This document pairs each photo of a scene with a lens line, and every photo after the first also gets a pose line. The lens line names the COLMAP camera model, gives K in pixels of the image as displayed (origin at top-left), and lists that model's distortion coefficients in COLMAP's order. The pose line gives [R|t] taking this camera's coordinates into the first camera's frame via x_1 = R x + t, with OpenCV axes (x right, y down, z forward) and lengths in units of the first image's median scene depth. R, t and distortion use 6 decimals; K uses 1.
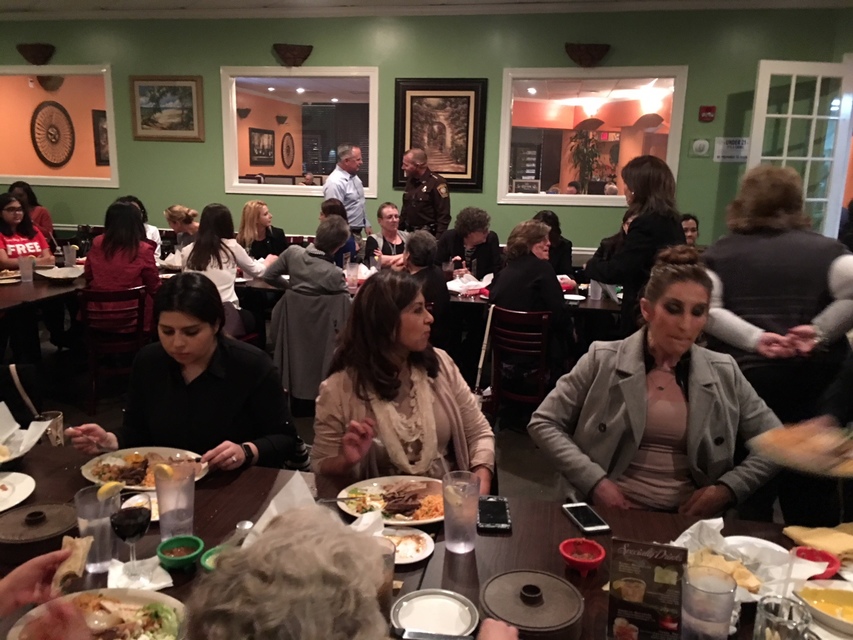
lens RADIAL K [[726.2, 0, 420.8], [0, 726.2, 318.1], [0, 0, 1]] dist [0.098649, -0.144822]
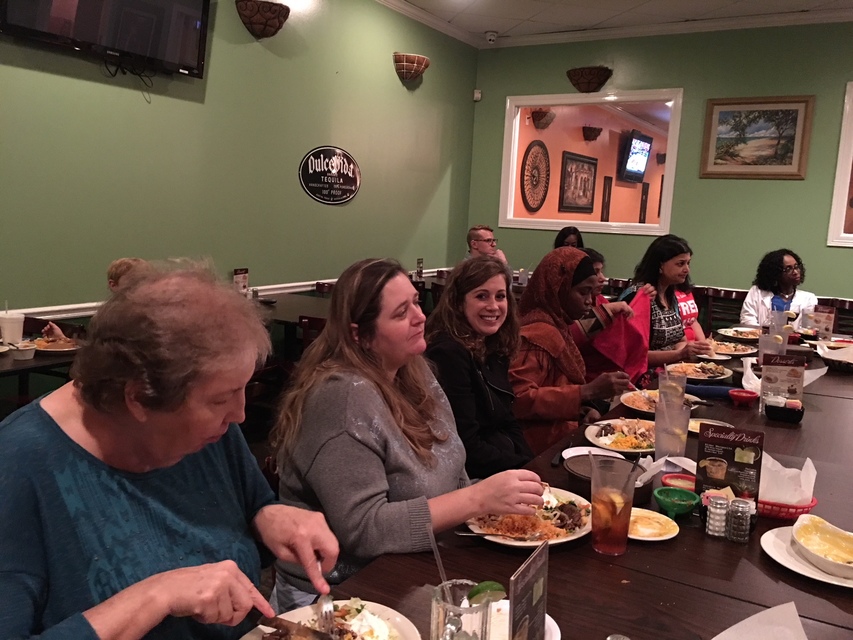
lens RADIAL K [[739.9, 0, 421.5], [0, 739.9, 317.2], [0, 0, 1]] dist [0.092064, -0.149071]
pose [[0.930906, 0.075395, -0.357393, -0.410311], [-0.102254, 0.993133, -0.056833, -0.013722], [0.350654, 0.089451, 0.932223, 0.157762]]
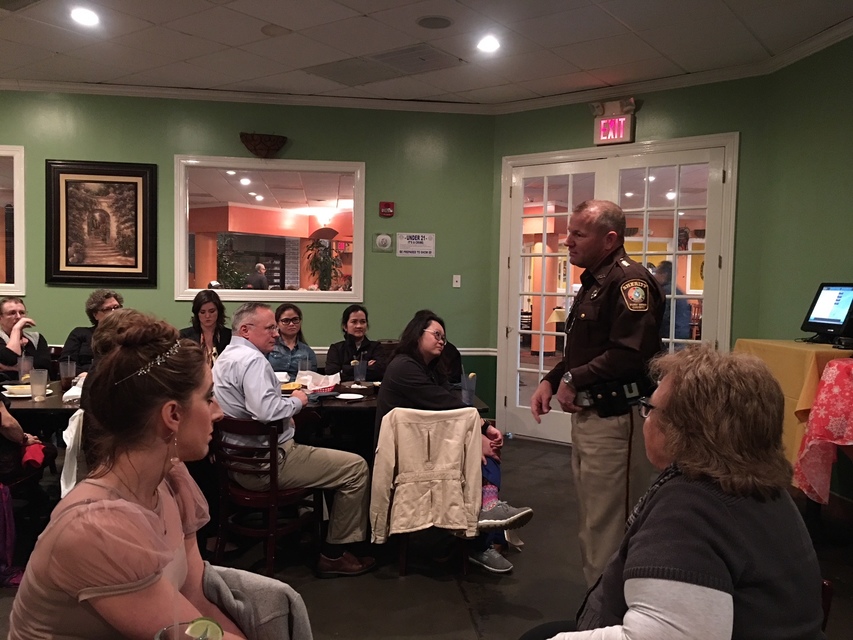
lens RADIAL K [[726.2, 0, 420.8], [0, 726.2, 318.1], [0, 0, 1]] dist [0.098649, -0.144822]
pose [[0.950210, -0.018034, 0.311087, 0.111508], [0.065258, 0.987703, -0.142069, 0.010226], [-0.304699, 0.155296, 0.939703, 0.075023]]
